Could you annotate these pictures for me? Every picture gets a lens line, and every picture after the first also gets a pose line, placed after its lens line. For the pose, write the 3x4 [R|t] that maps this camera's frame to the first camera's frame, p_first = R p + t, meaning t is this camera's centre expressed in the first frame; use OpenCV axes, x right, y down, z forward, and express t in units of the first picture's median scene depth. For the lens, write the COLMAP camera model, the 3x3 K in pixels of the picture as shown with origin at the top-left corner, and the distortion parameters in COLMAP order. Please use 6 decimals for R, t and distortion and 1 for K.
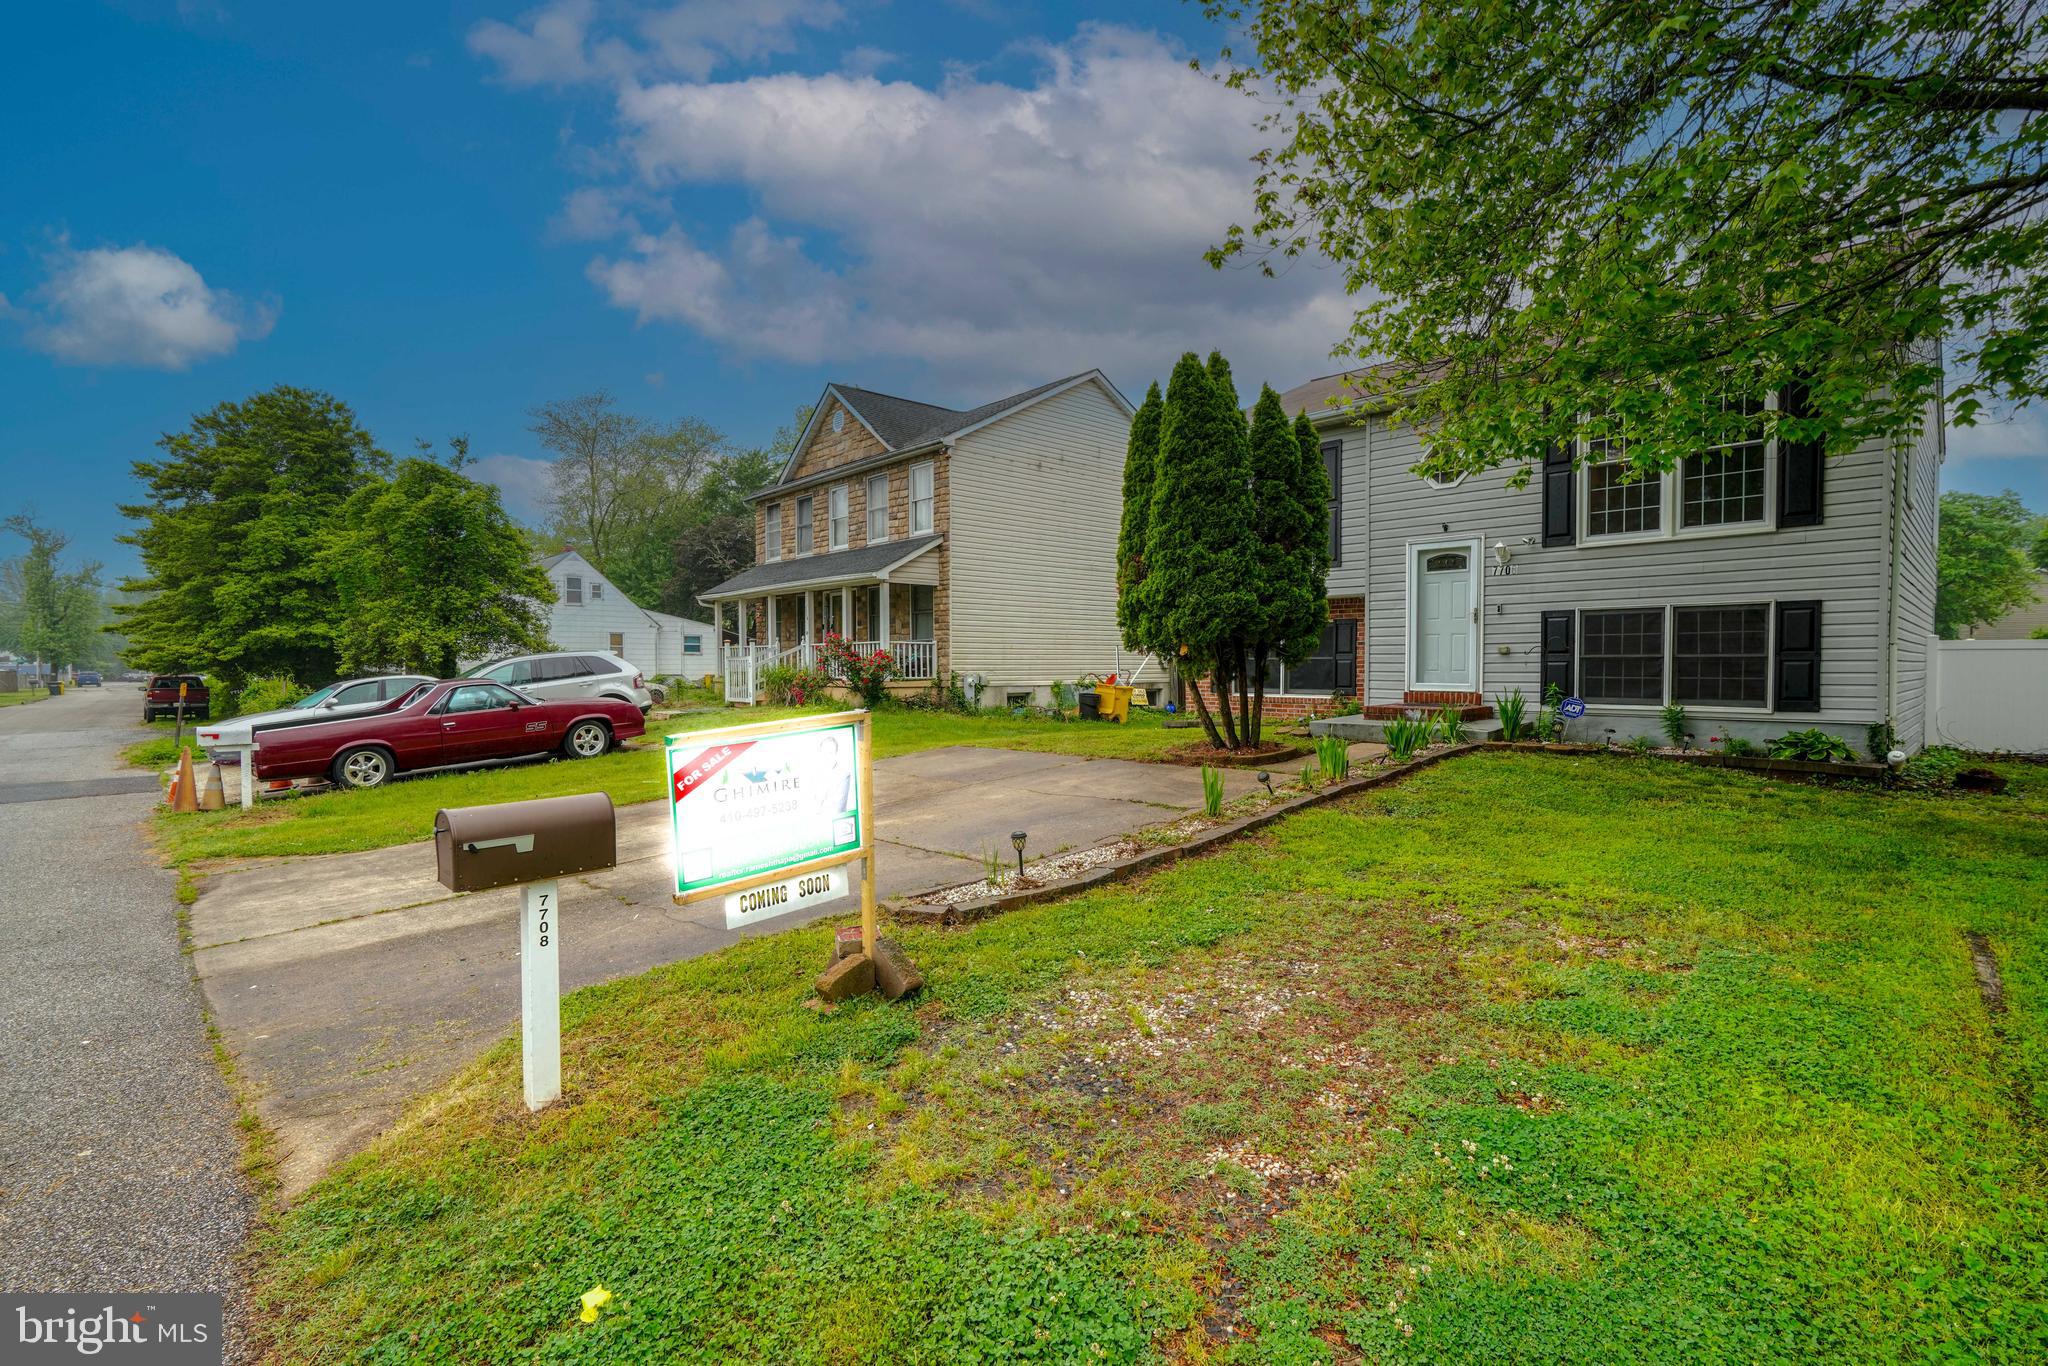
lens RADIAL K [[932.6, 0, 1002.6], [0, 932.6, 690.3], [0, 0, 1]] dist [-0.012195, 0.006318]
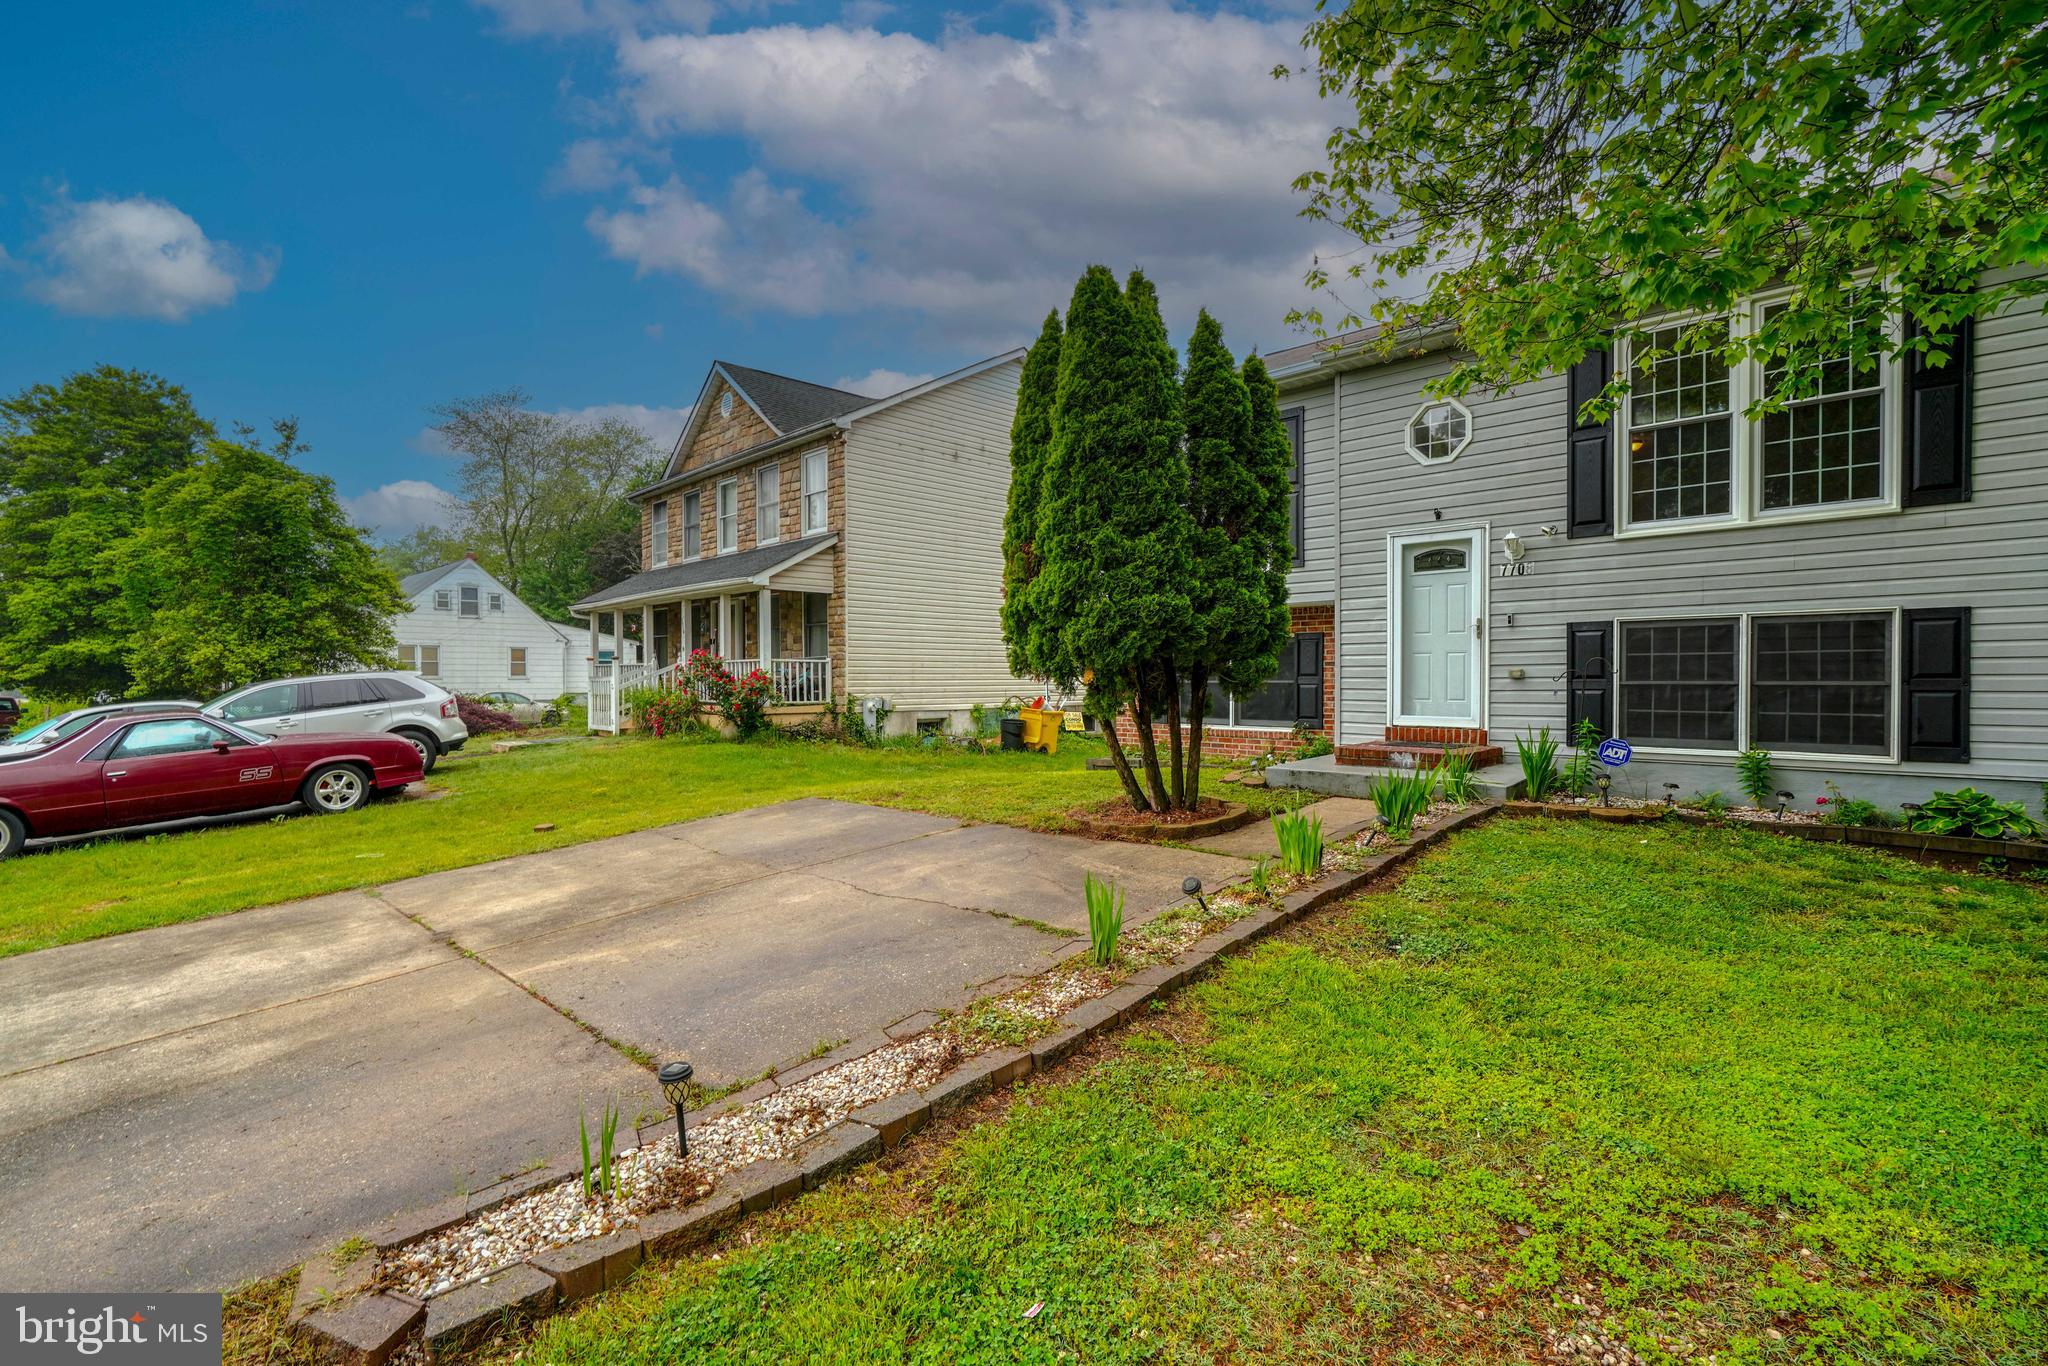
lens RADIAL K [[932.6, 0, 1002.6], [0, 932.6, 690.3], [0, 0, 1]] dist [-0.012195, 0.006318]
pose [[0.999092, -0.001305, 0.042590, 0.089185], [0.001960, 0.999880, -0.015351, -0.019654], [-0.042564, 0.015421, 0.998975, 0.267546]]
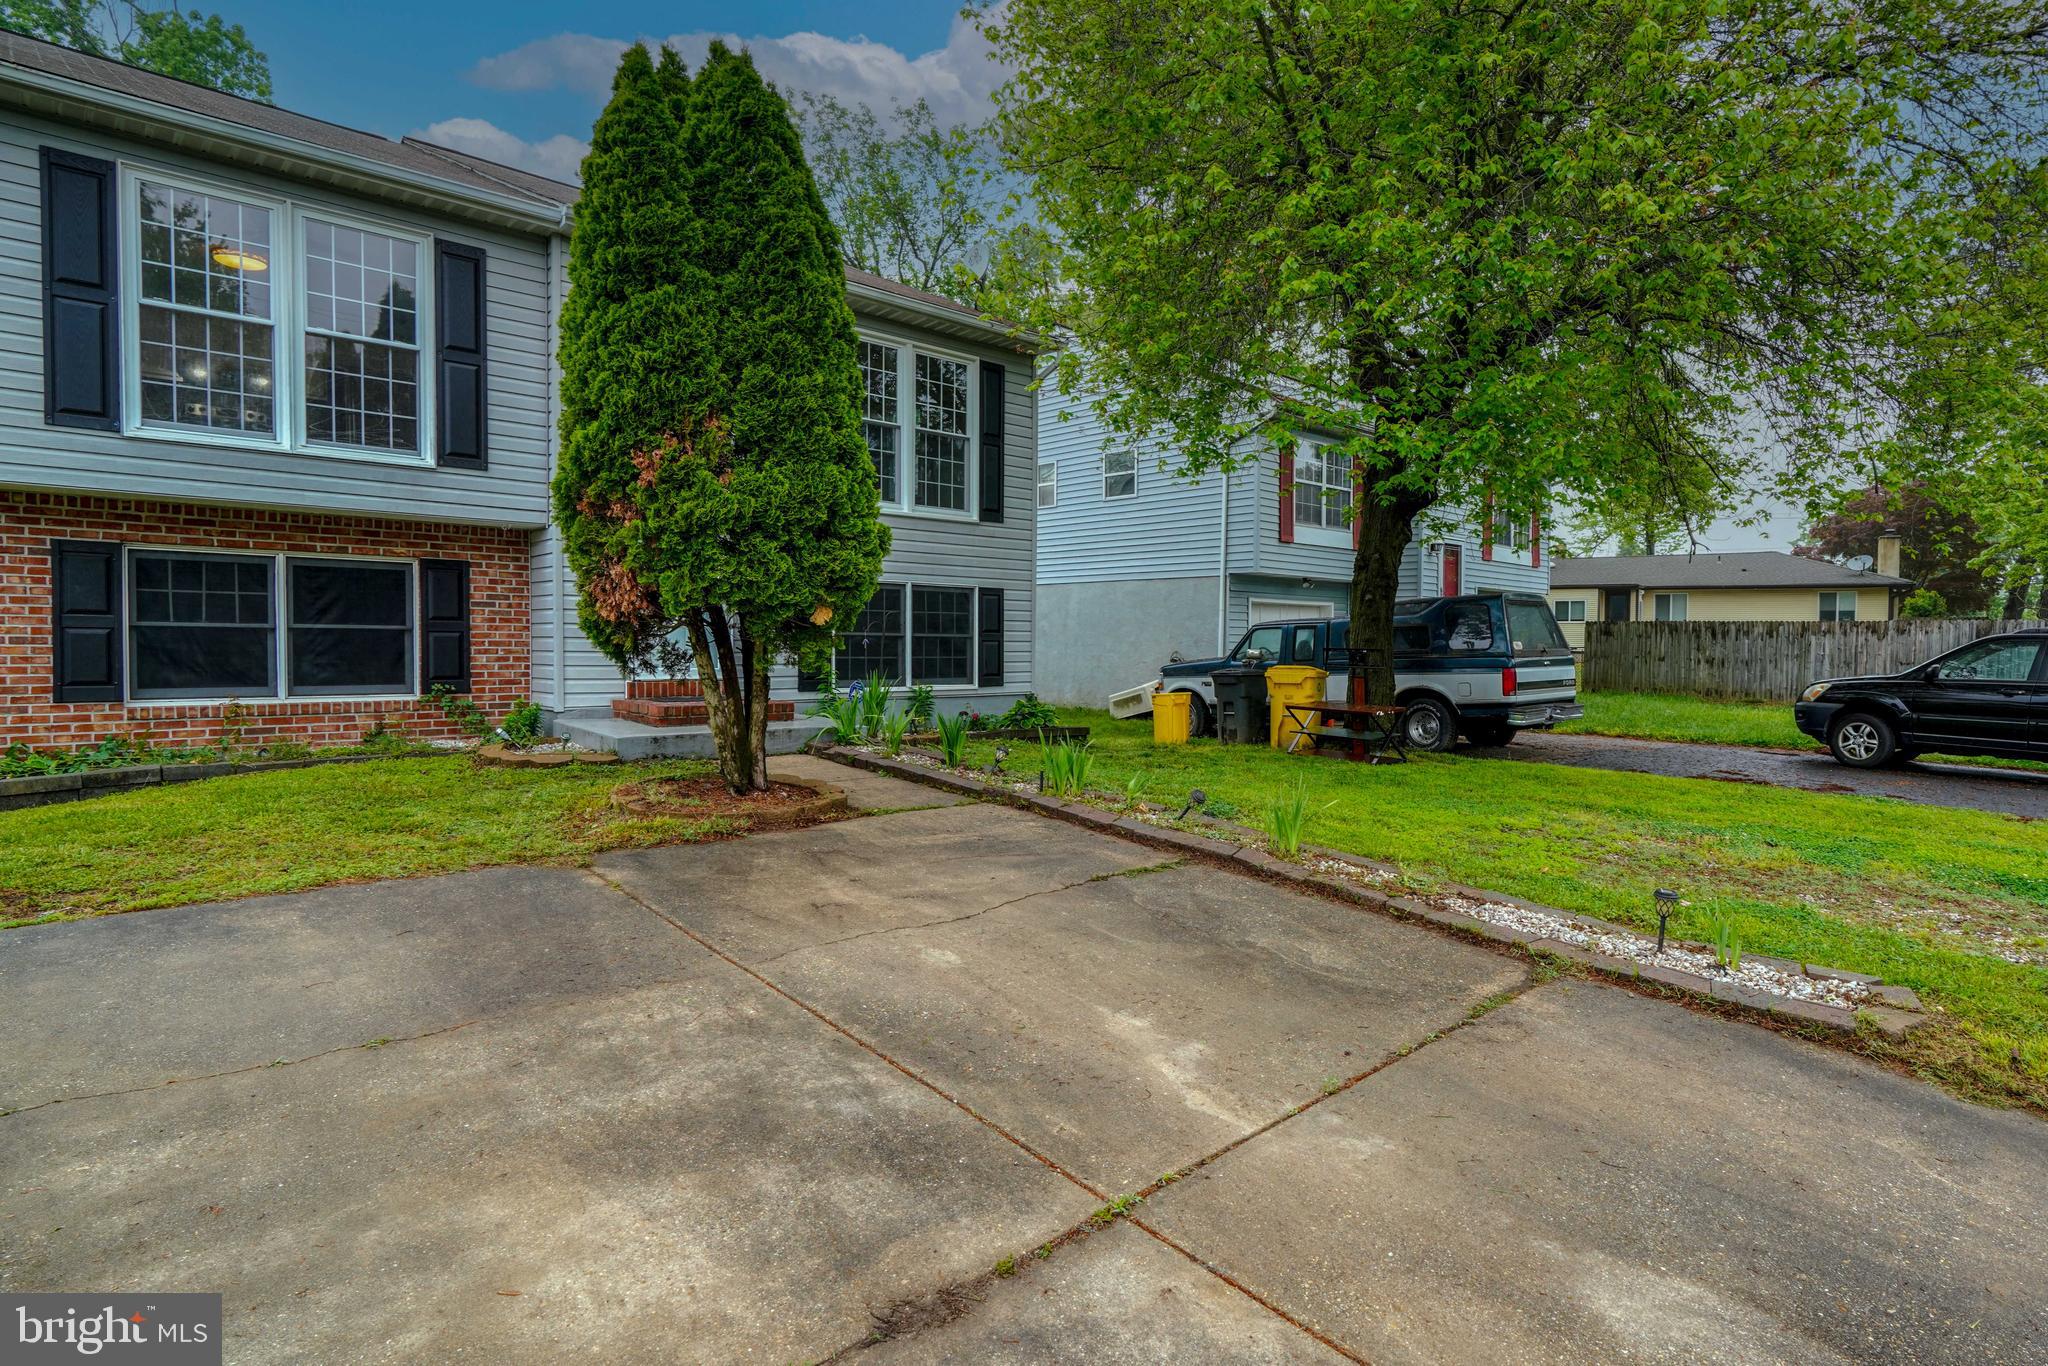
lens RADIAL K [[1087.5, 0, 1149.6], [0, 1087.5, 671.5], [0, 0, 1]] dist [-0.016763, 0.009742]
pose [[-0.057875, -0.022632, 0.998067, -0.402817], [0.019184, 0.999533, 0.023778, -0.019357], [-0.998140, 0.020523, -0.057414, 0.757318]]
